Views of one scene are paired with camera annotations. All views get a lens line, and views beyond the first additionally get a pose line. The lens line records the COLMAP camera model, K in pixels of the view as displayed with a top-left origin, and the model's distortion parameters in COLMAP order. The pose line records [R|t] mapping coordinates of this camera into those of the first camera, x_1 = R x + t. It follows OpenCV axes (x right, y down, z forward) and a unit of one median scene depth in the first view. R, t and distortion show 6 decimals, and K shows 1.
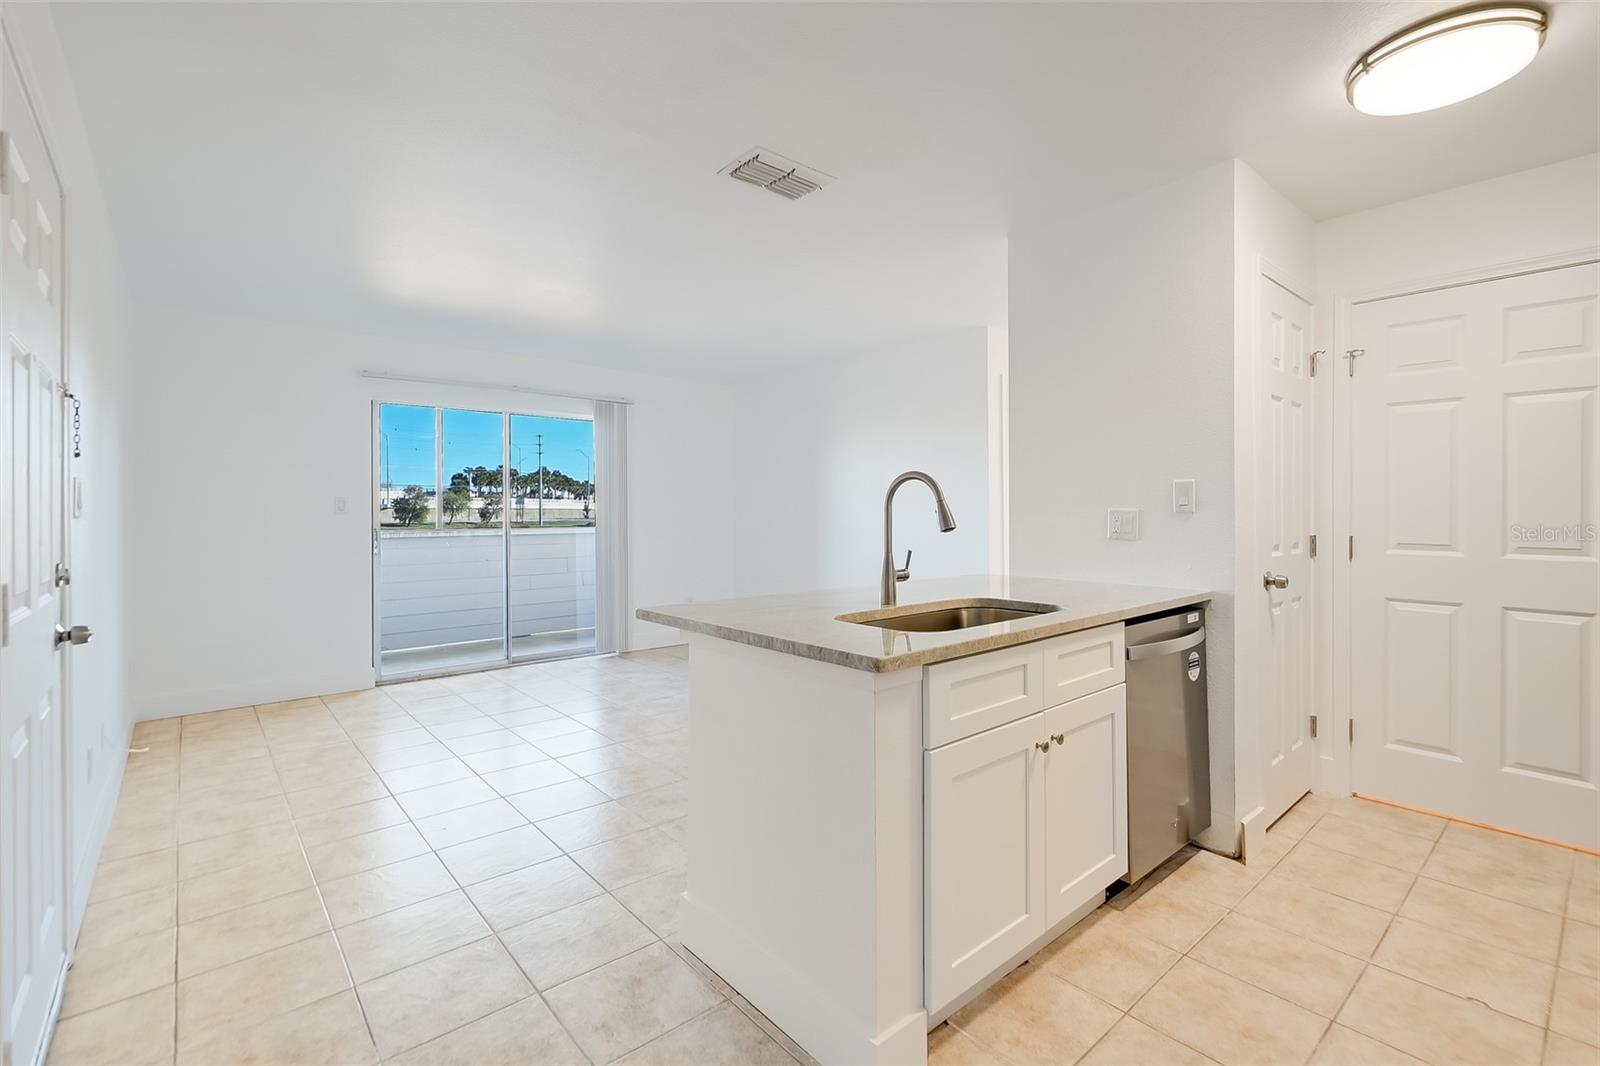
lens RADIAL K [[726.2, 0, 846.0], [0, 726.2, 514.9], [0, 0, 1]] dist [0.008506, -0.002716]
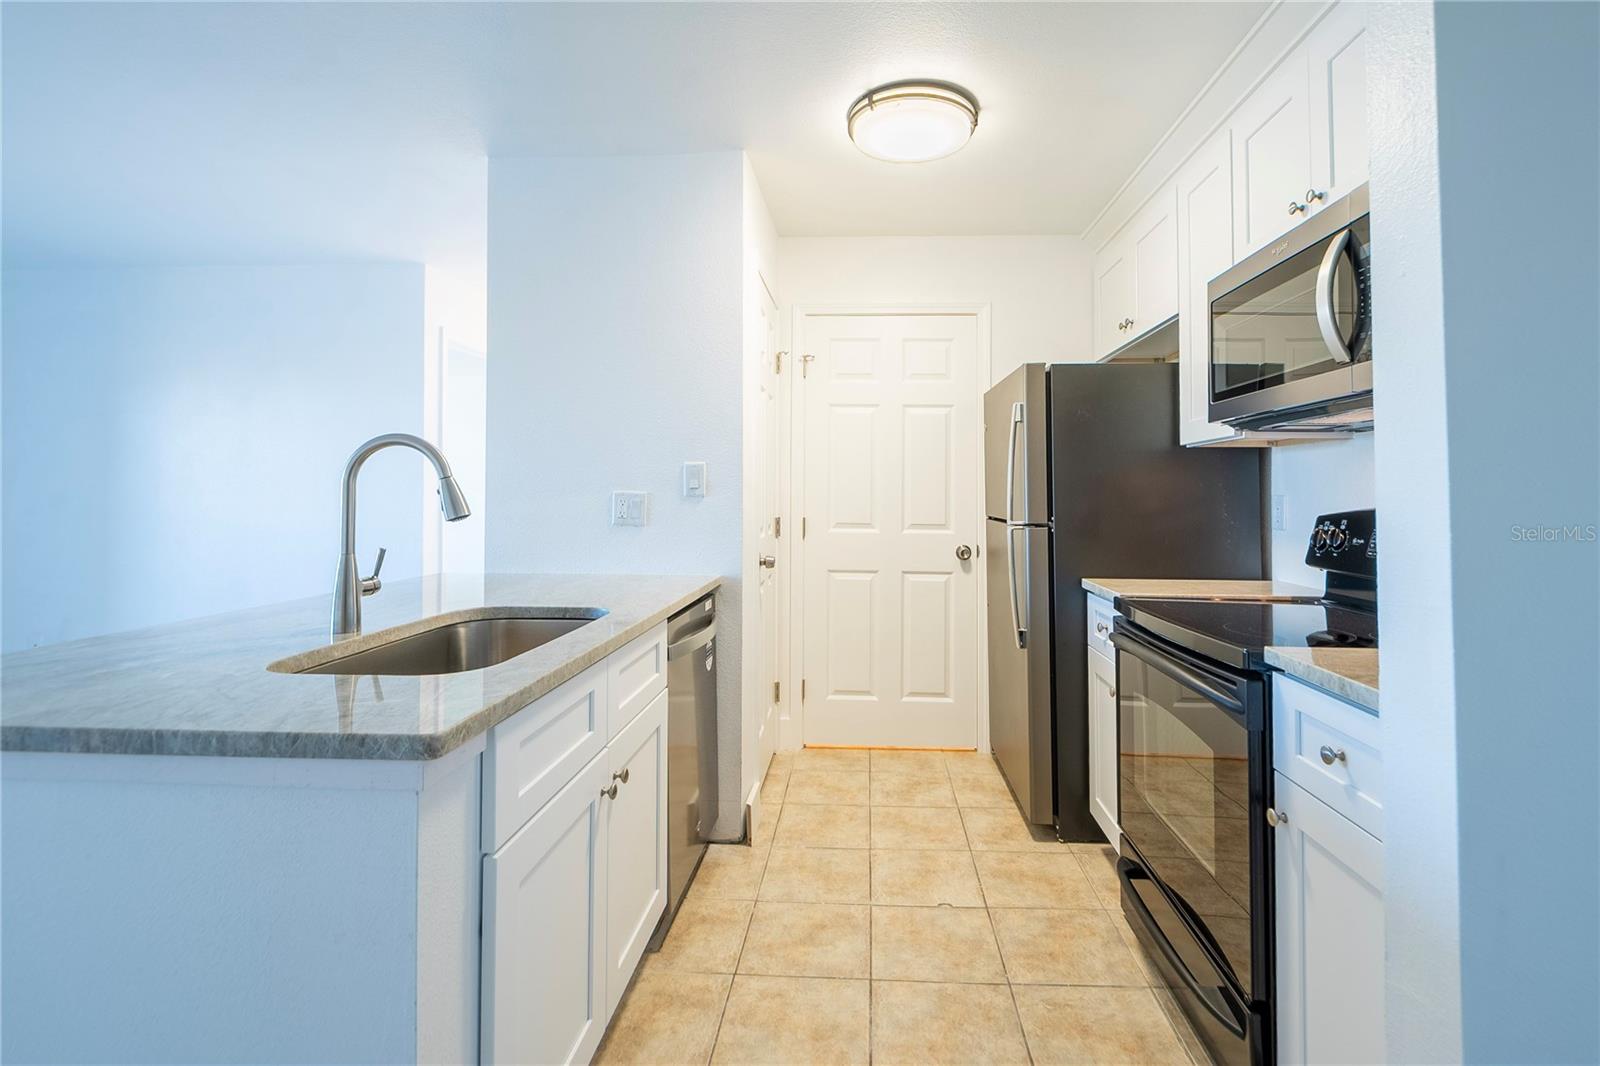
lens RADIAL K [[726.1, 0, 837.4], [0, 726.1, 477.8], [0, 0, 1]] dist [0.004435, -0.008636]
pose [[0.707708, 0.023537, 0.706113, -0.073793], [-0.004159, 0.999566, -0.029150, 0.000229], [-0.706493, 0.017693, 0.707499, 0.165745]]
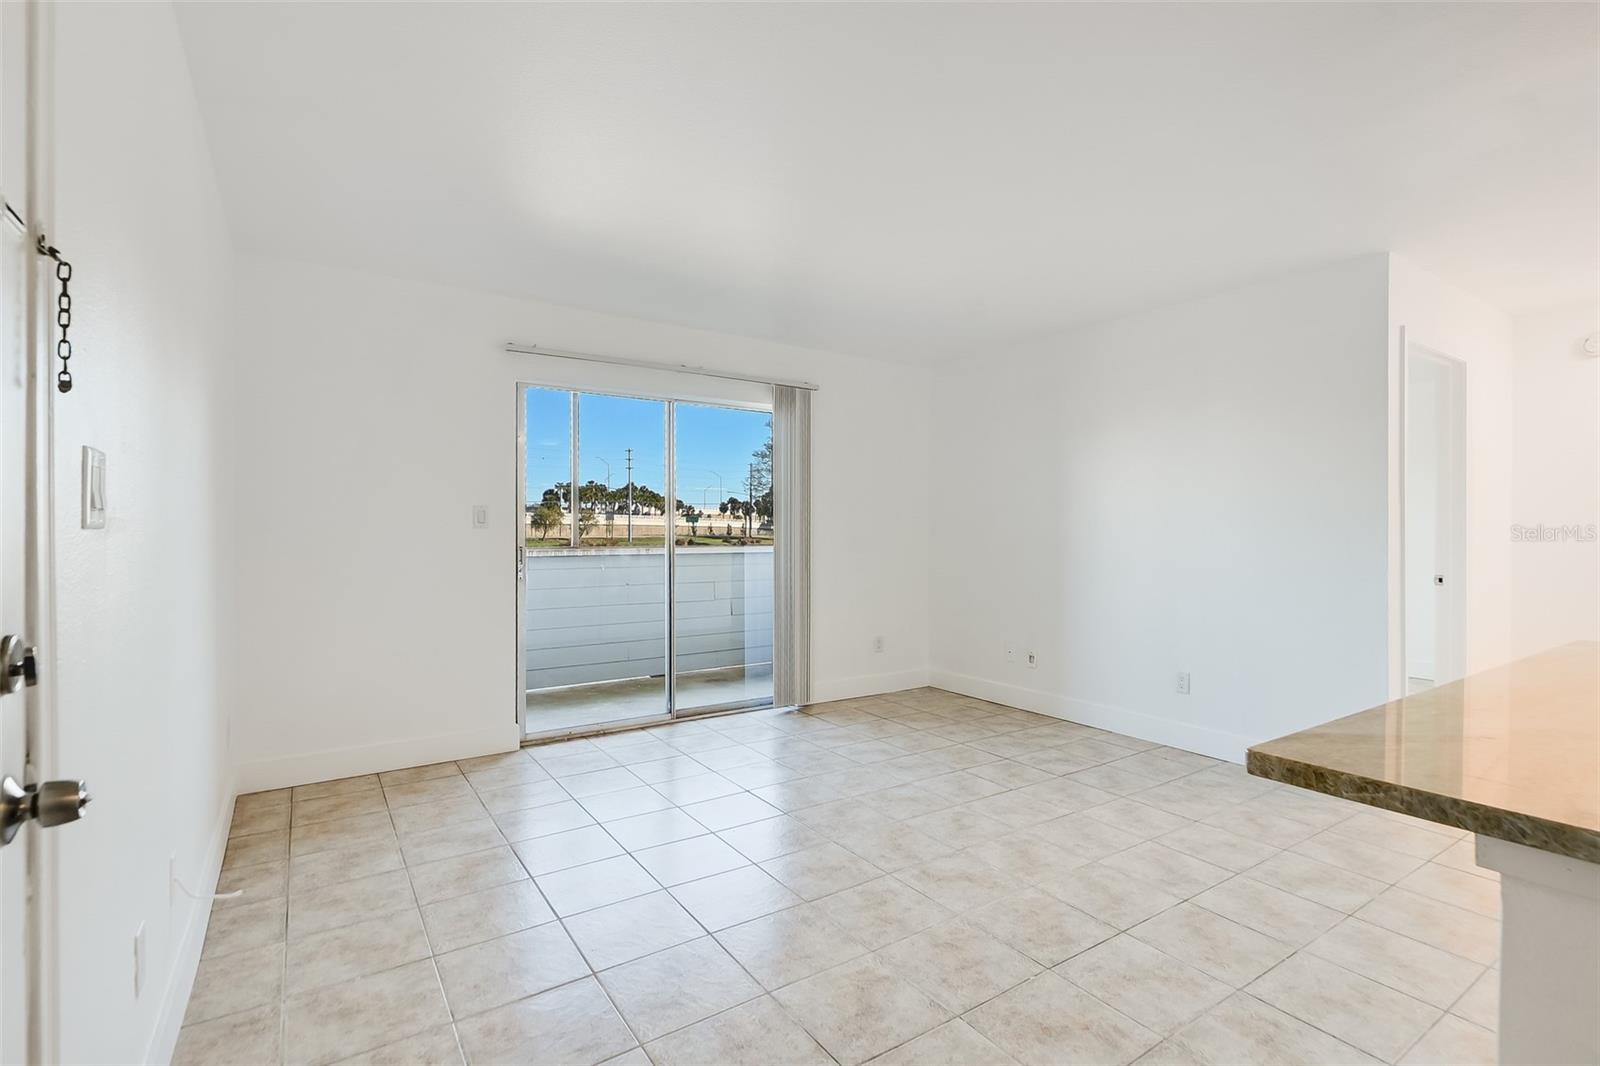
lens RADIAL K [[726.2, 0, 828.6], [0, 726.2, 536.6], [0, 0, 1]] dist [0.008506, -0.002716]
pose [[0.993796, 0.007429, -0.110966, -0.369248], [-0.006837, 0.999960, 0.005714, 0.002423], [0.111004, -0.004920, 0.993808, 0.416999]]
